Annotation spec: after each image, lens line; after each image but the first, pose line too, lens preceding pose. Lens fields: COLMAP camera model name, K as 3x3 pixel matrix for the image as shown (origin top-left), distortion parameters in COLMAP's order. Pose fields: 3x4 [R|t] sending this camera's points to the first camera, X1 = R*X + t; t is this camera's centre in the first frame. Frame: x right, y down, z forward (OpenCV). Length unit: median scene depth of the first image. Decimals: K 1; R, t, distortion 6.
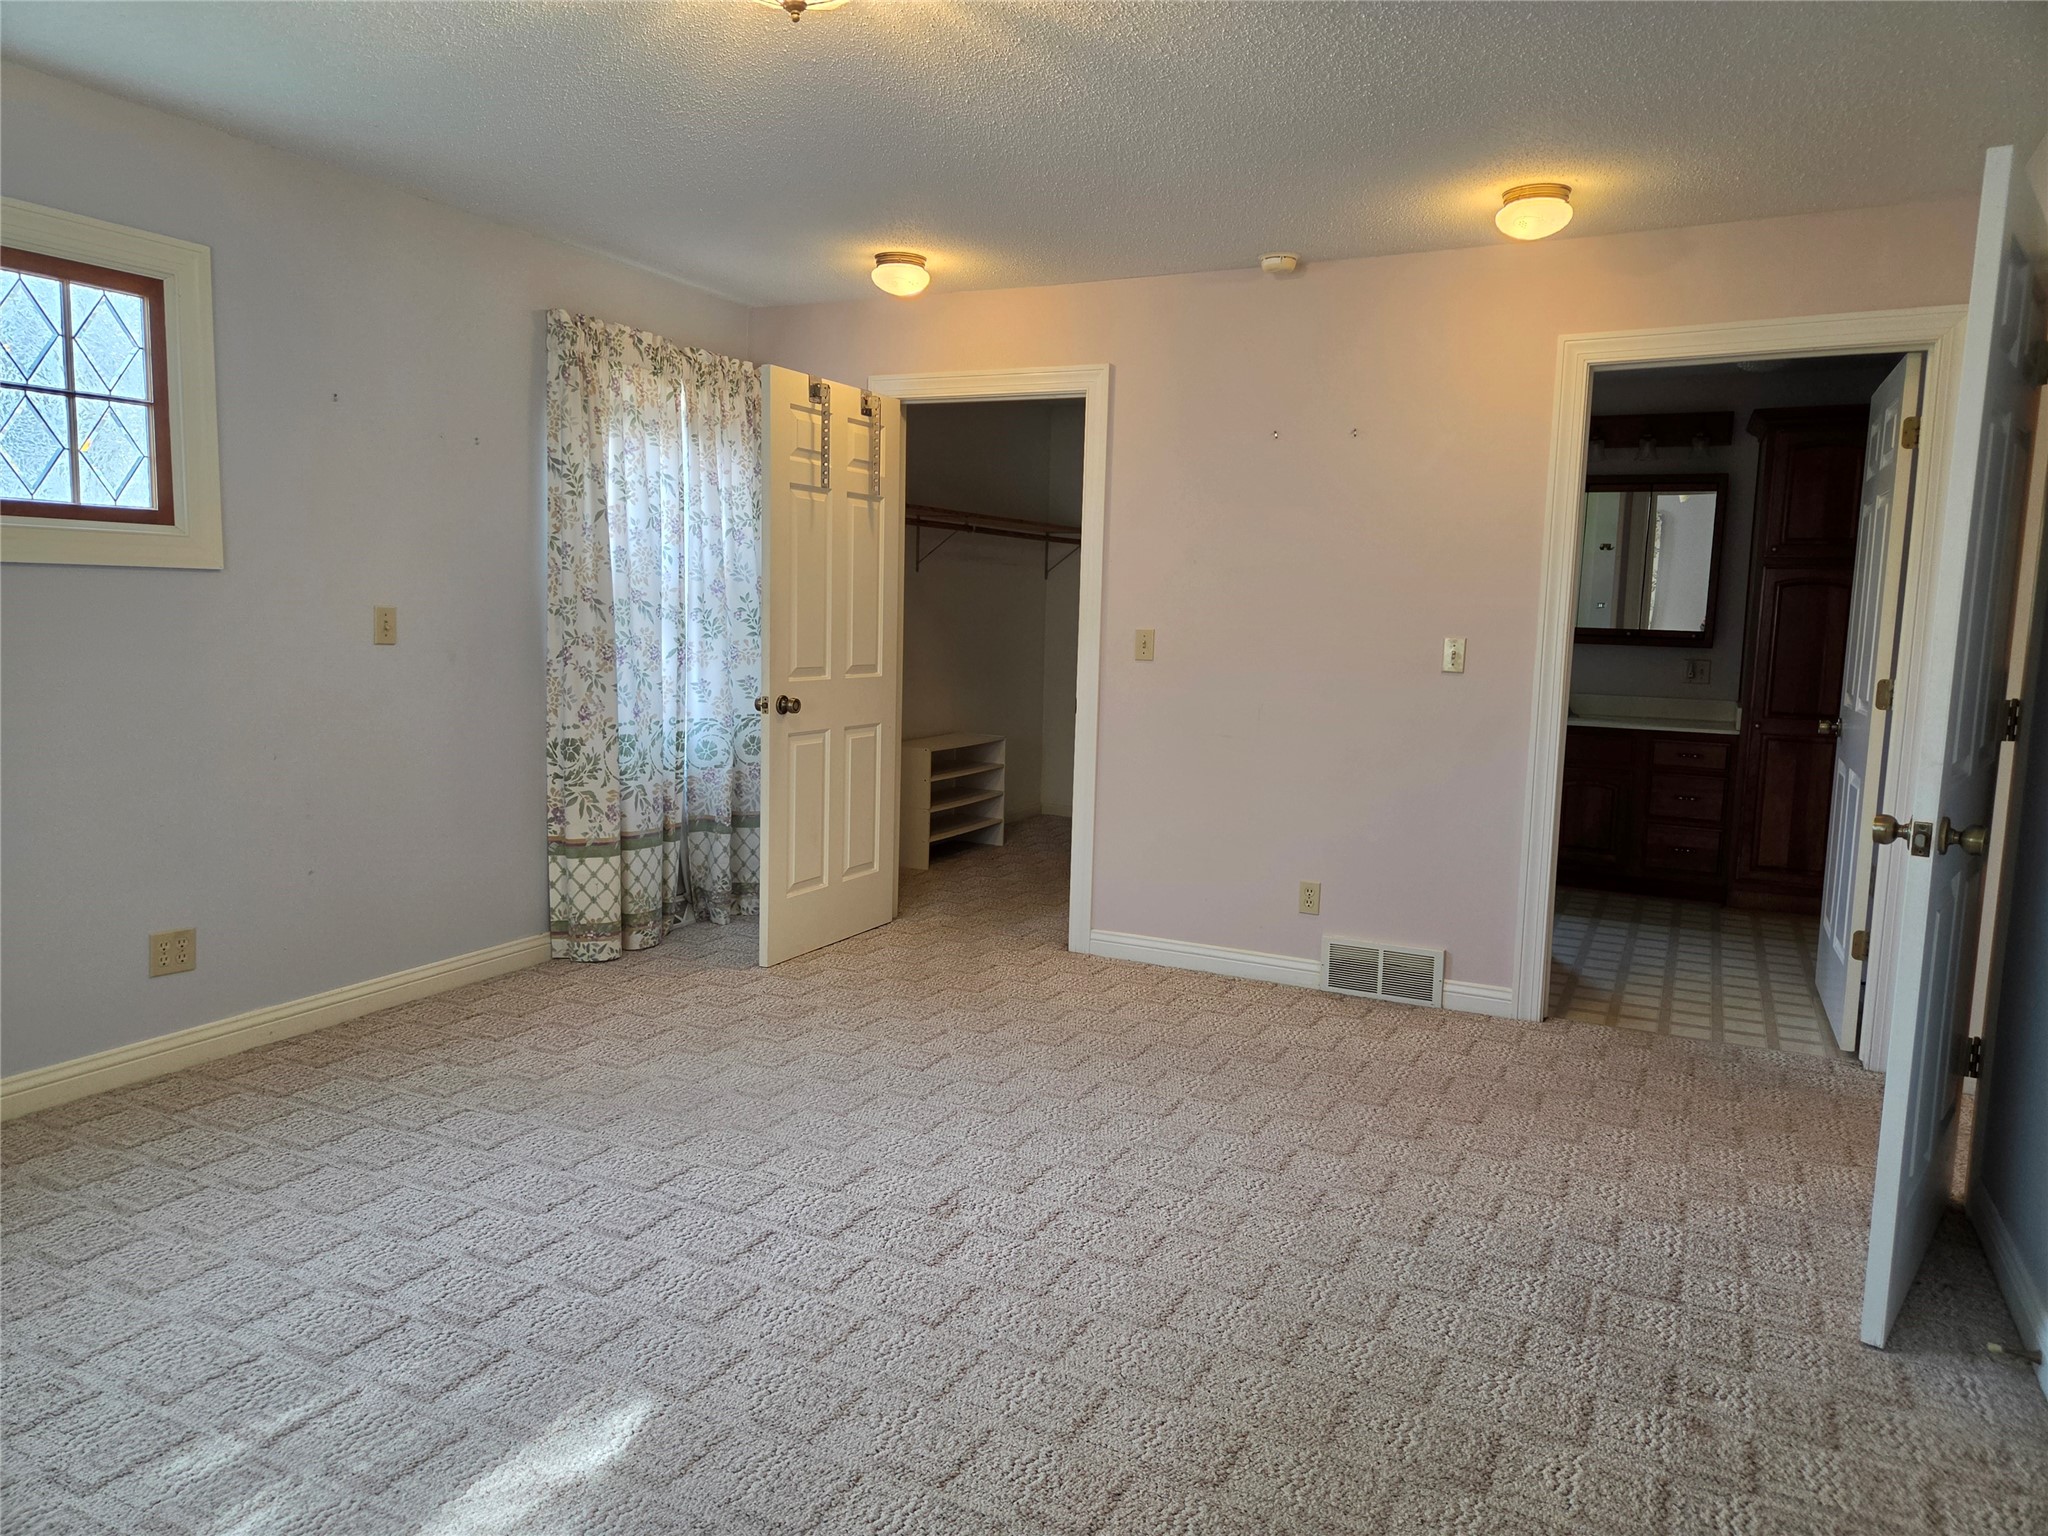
lens RADIAL K [[1379.7, 0, 1009.5], [0, 1379.7, 754.0], [0, 0, 1]] dist [0.054436, -0.040451]
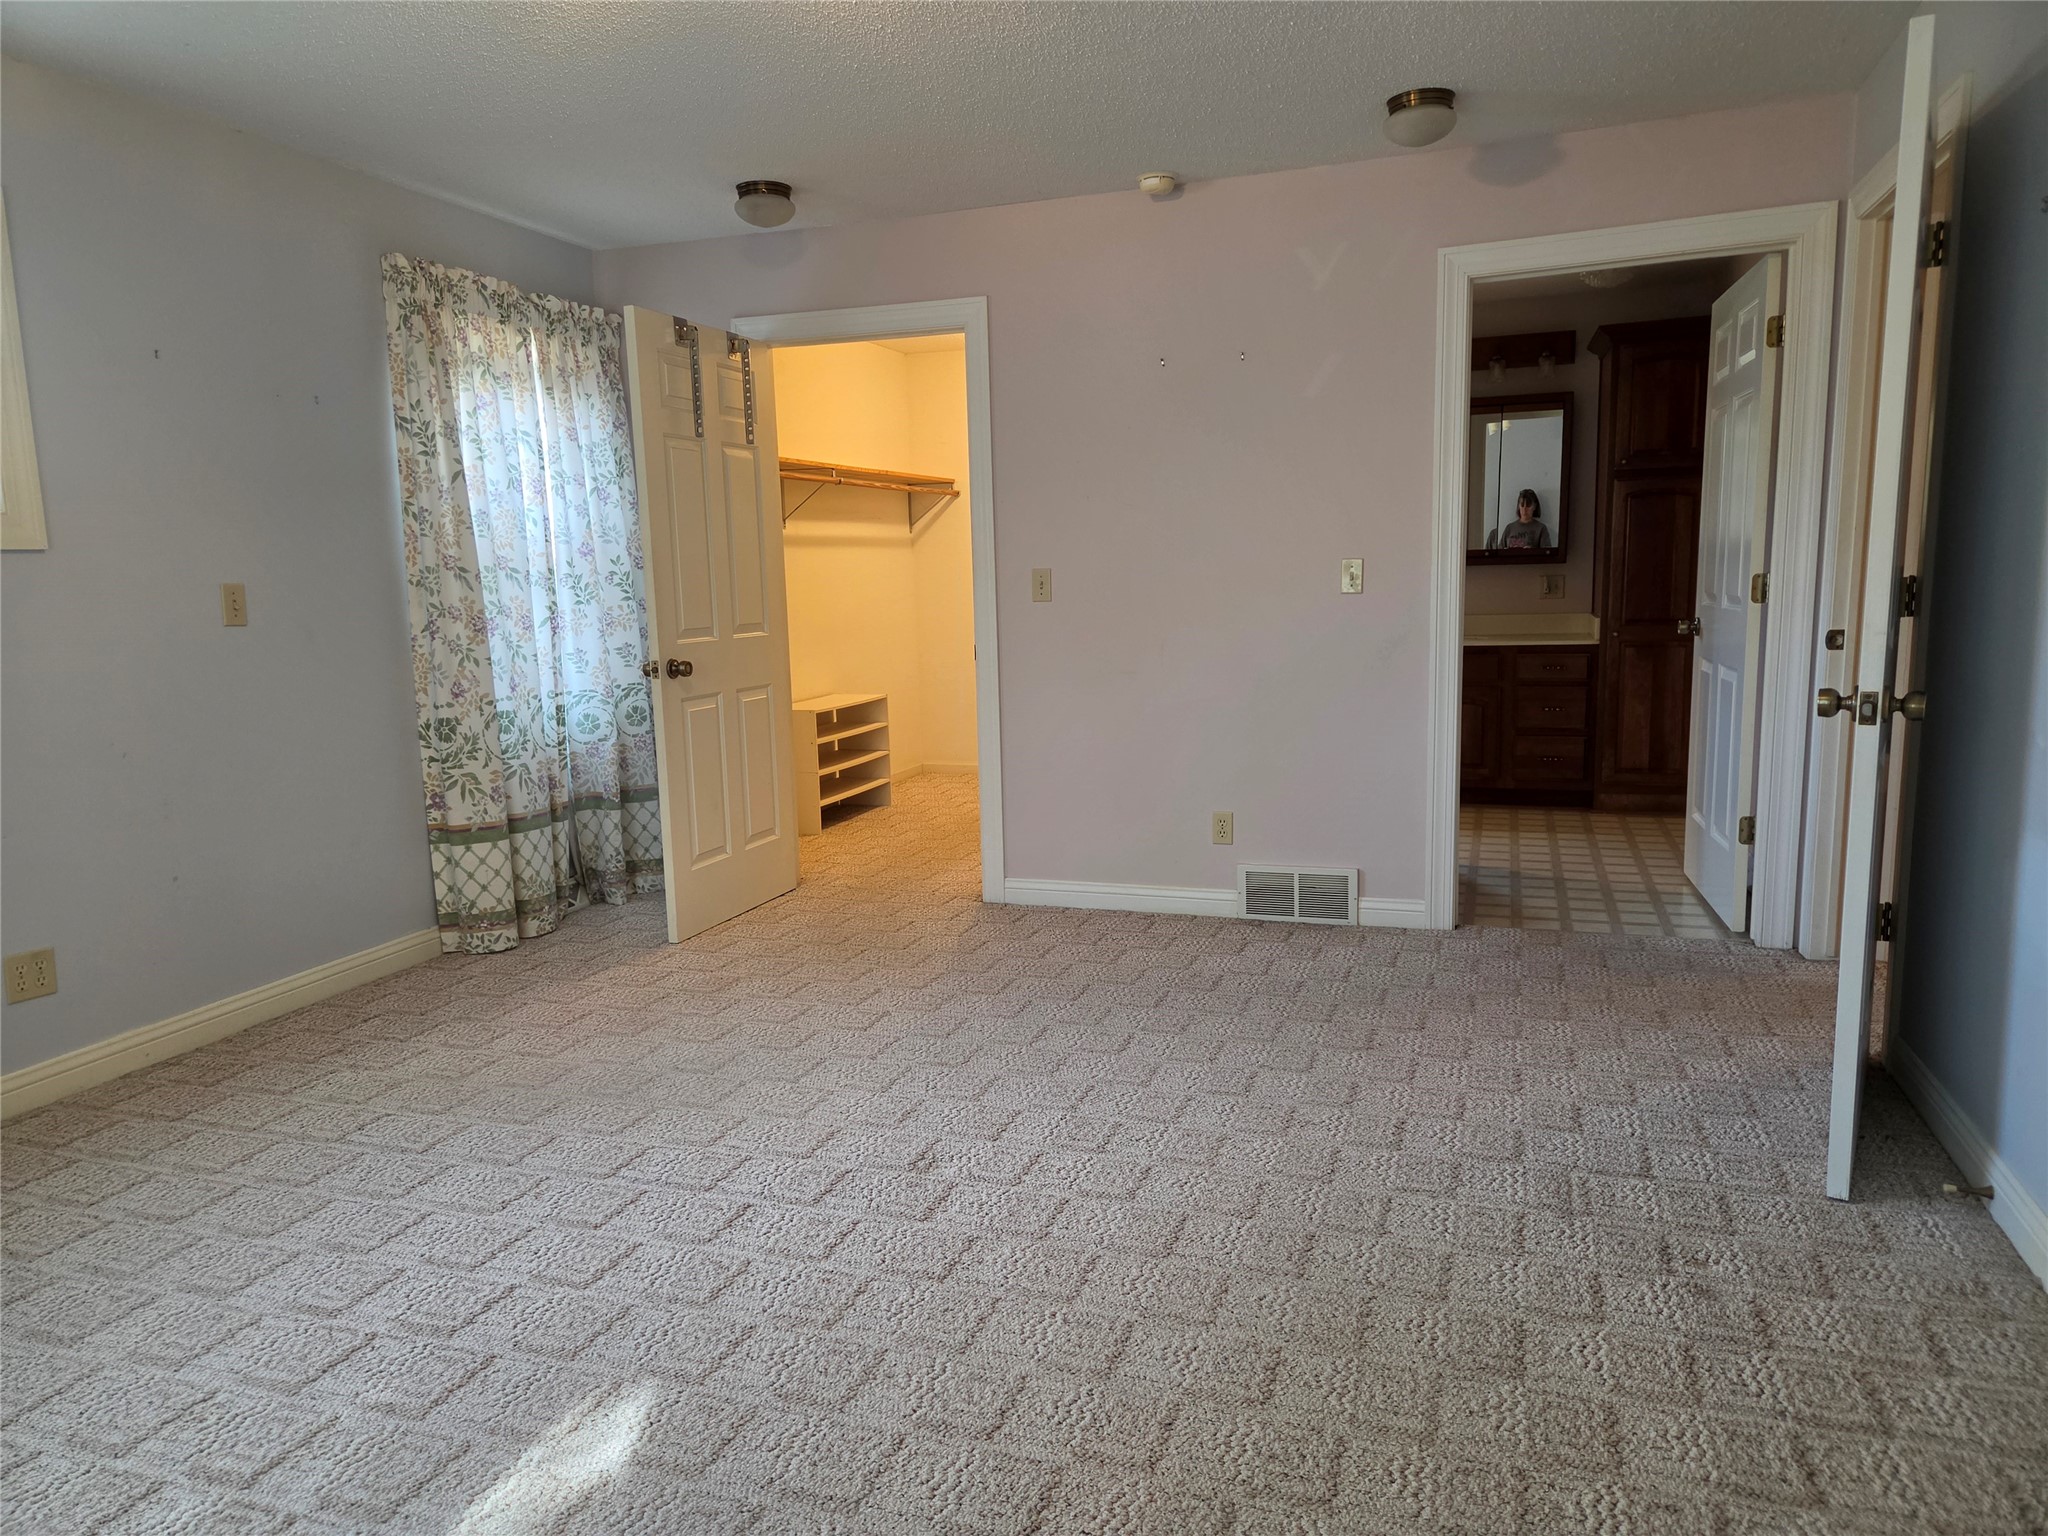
lens RADIAL K [[1379.7, 0, 1003.9], [0, 1379.7, 770.8], [0, 0, 1]] dist [0.054436, -0.040451]
pose [[0.991559, -0.071144, 0.108395, -0.068987], [0.067057, 0.996911, 0.040898, 0.016435], [-0.110970, -0.033284, 0.993266, 0.036063]]
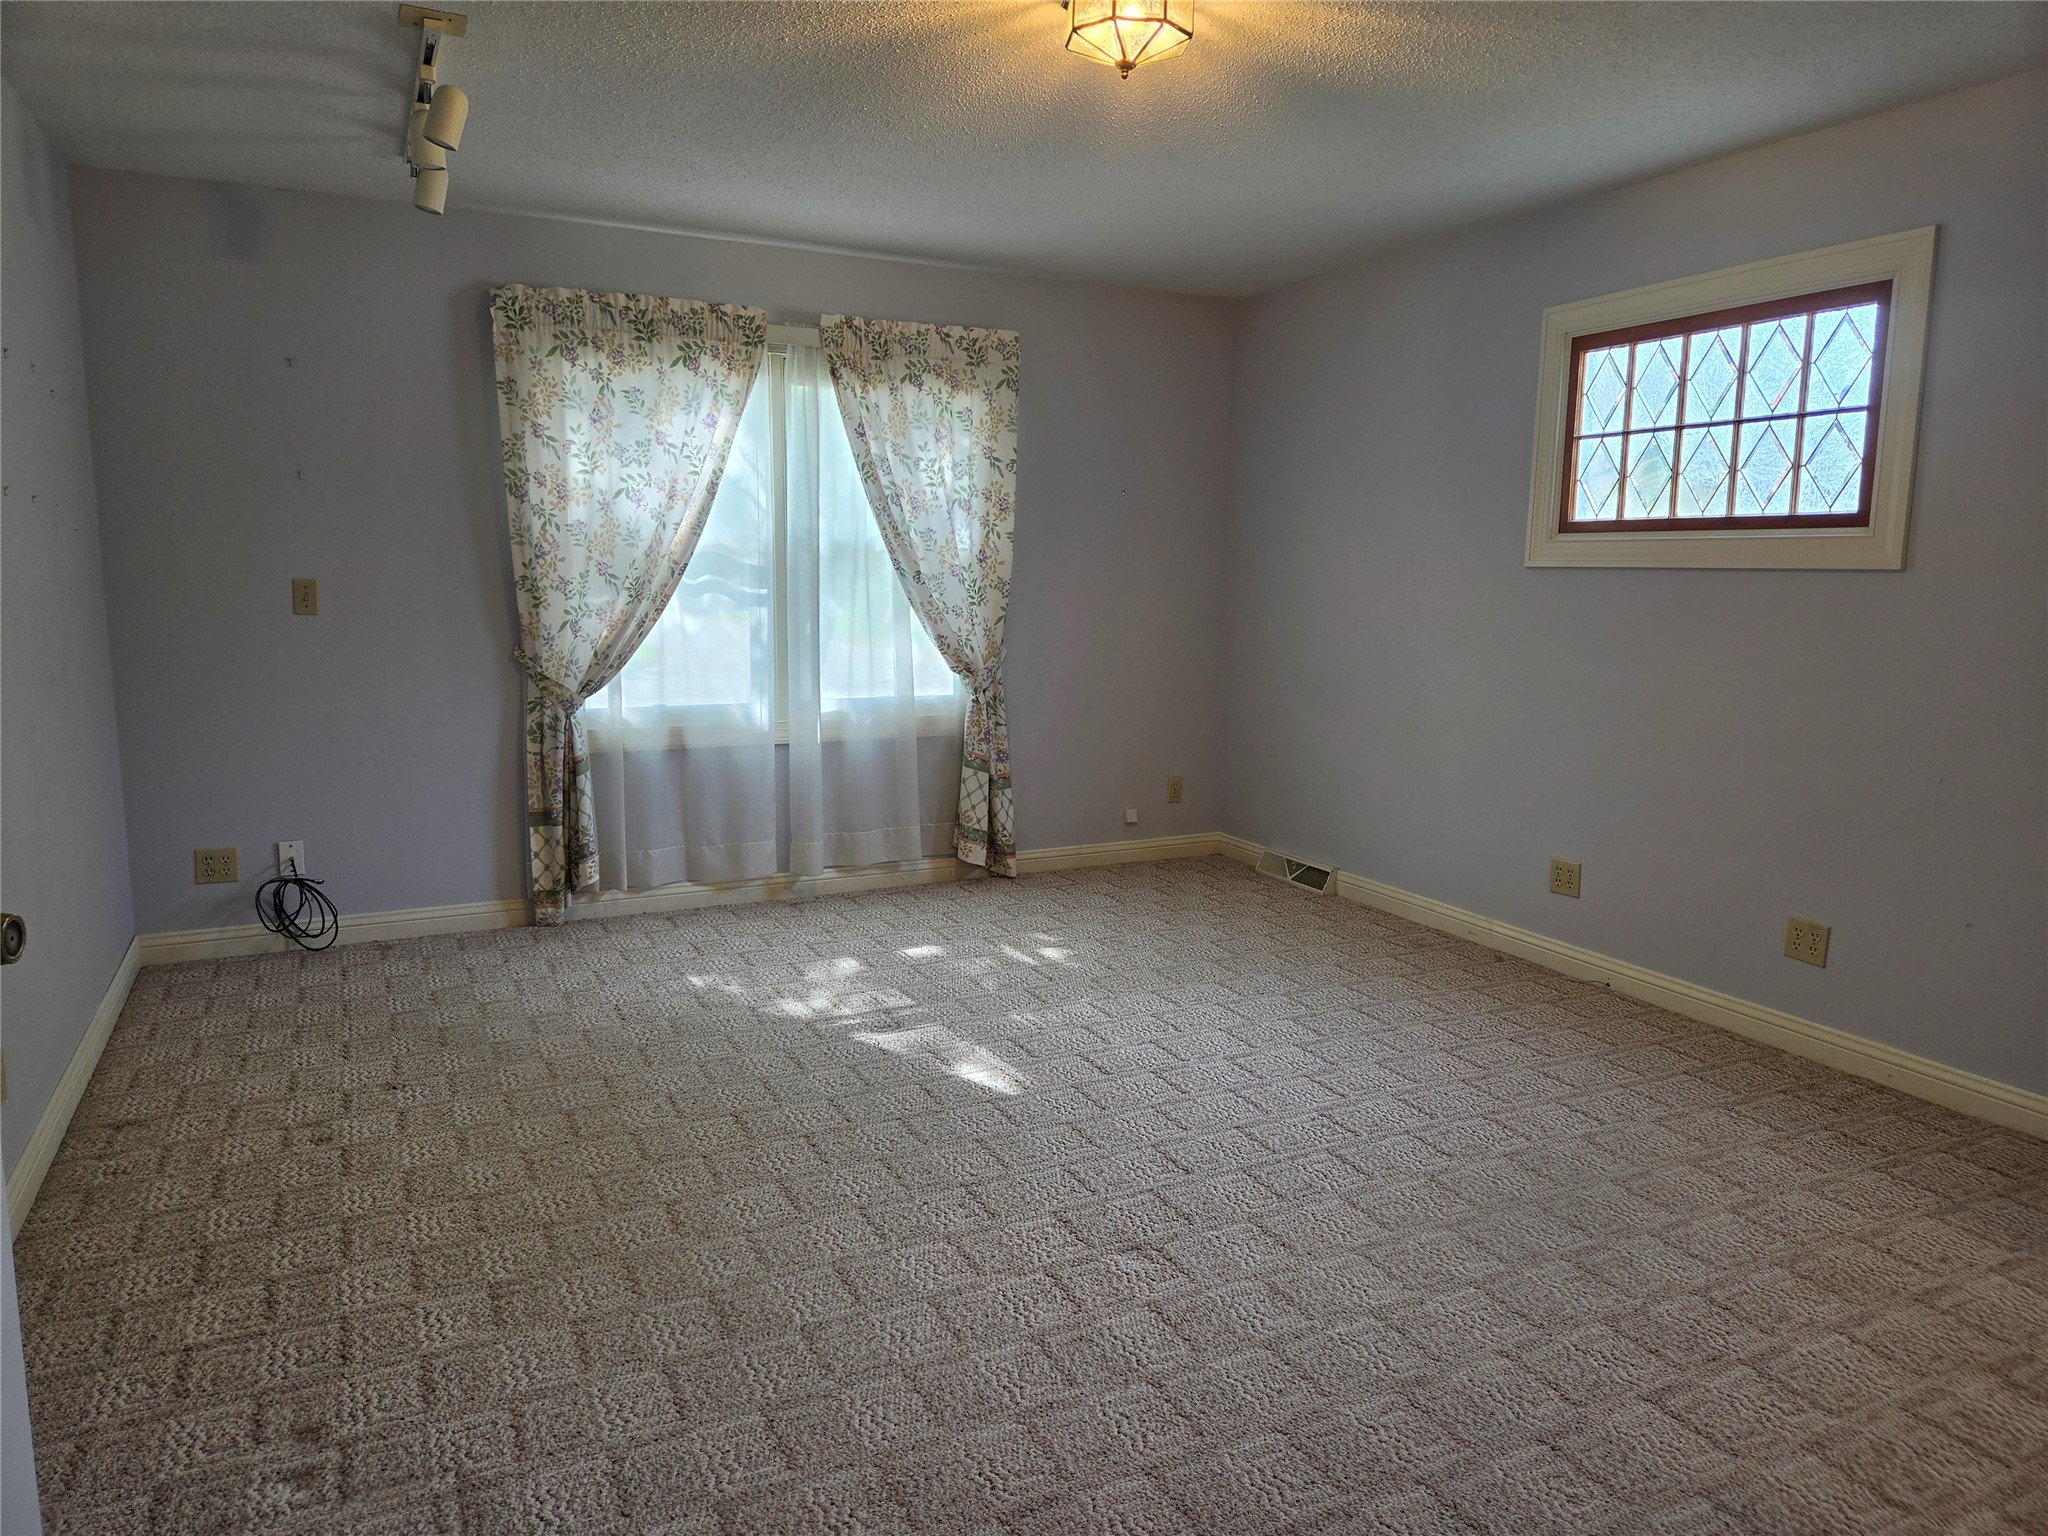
lens RADIAL K [[1379.7, 0, 1039.6], [0, 1379.7, 763.7], [0, 0, 1]] dist [0.054436, -0.040451]
pose [[-0.601494, 0.083239, -0.794529, 0.630537], [-0.115057, 0.975162, 0.189266, -0.133325], [0.790549, 0.205259, -0.576976, 1.275544]]
